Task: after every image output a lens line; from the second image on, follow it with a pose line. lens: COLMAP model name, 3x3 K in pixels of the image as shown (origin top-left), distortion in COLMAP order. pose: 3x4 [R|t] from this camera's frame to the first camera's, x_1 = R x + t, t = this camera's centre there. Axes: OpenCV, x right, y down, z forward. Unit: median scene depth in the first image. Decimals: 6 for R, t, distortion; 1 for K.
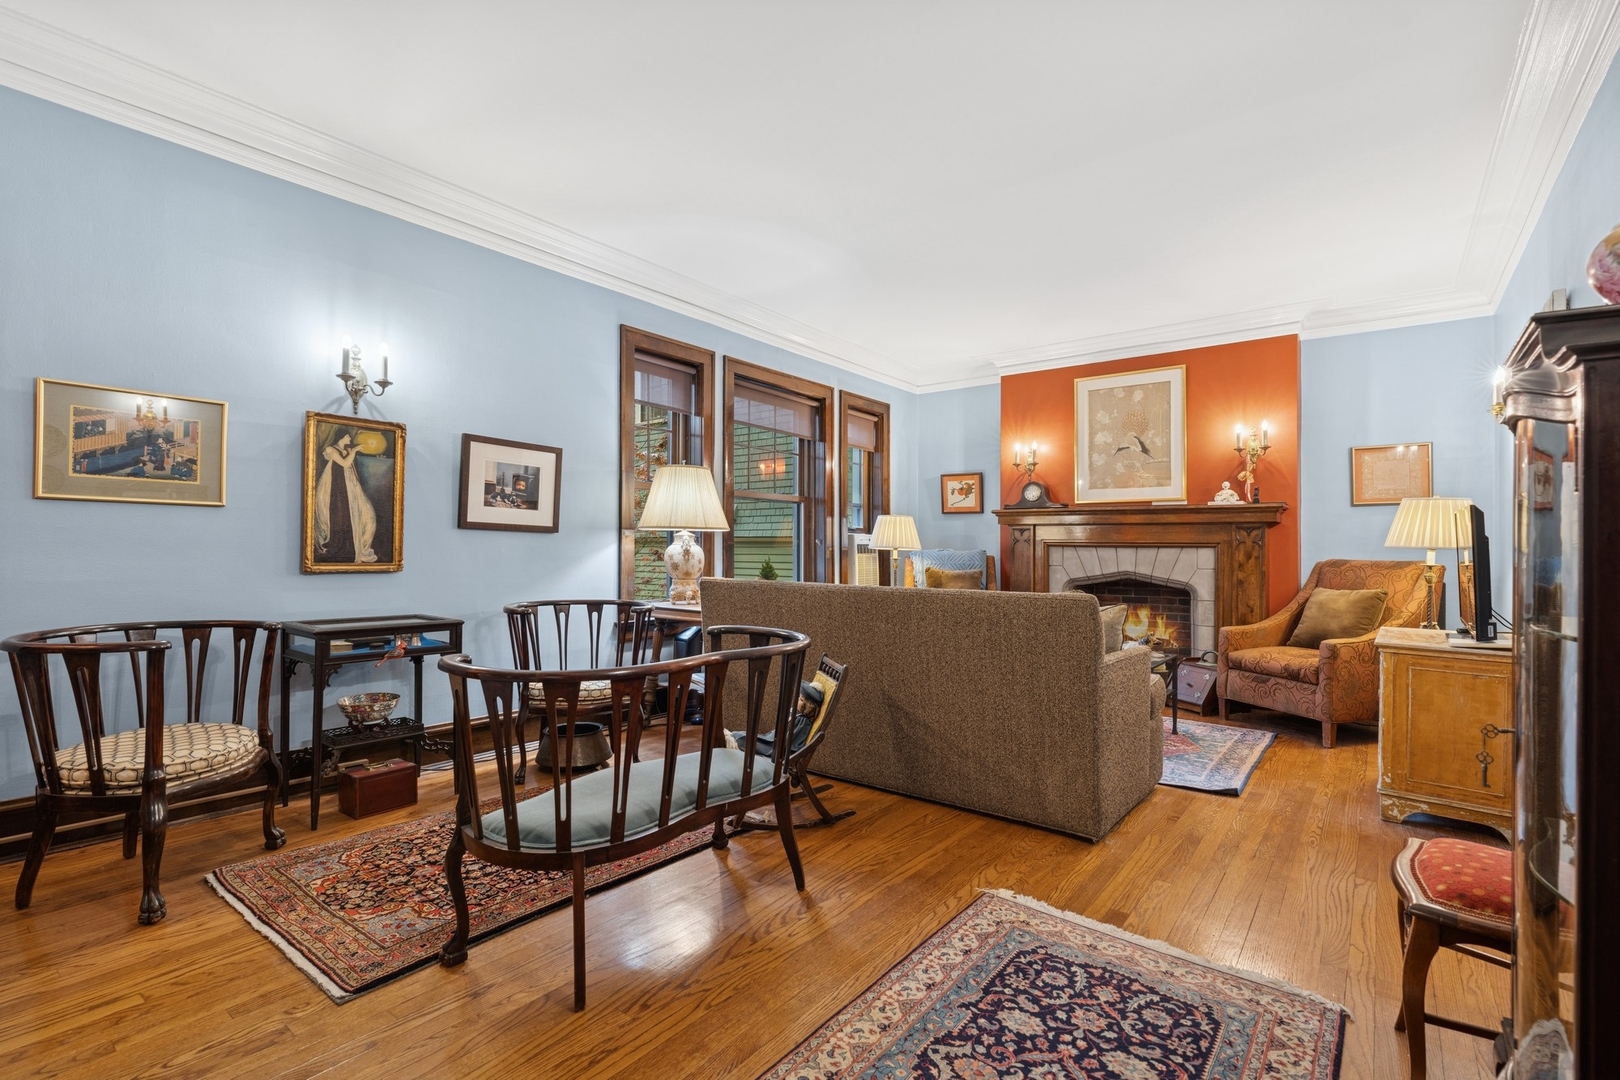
lens RADIAL K [[744.2, 0, 764.6], [0, 744.2, 534.7], [0, 0, 1]] dist [-0.000343, 0.000783]
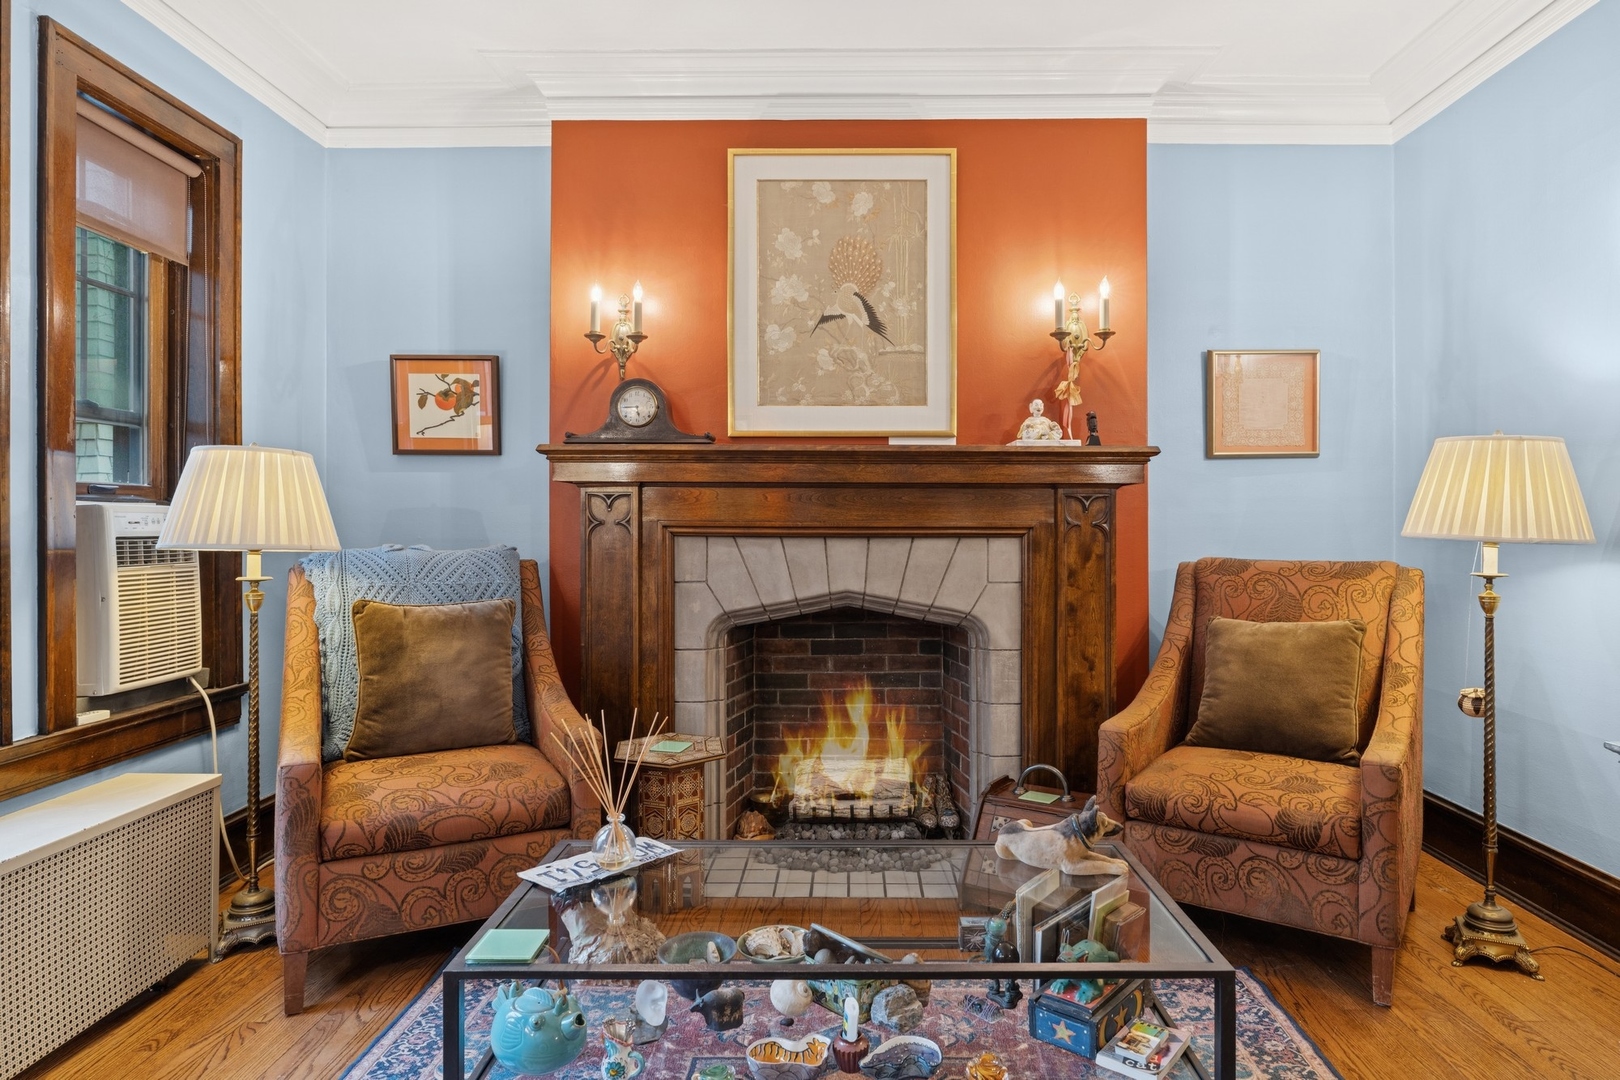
lens RADIAL K [[1004.7, 0, 847.7], [0, 1004.7, 512.7], [0, 0, 1]] dist [-0.002538, 0.002626]
pose [[0.770491, -0.000276, 0.637451, 0.113688], [-0.004616, 0.999971, 0.006012, -0.001596], [-0.637435, -0.007575, 0.770467, 0.588767]]
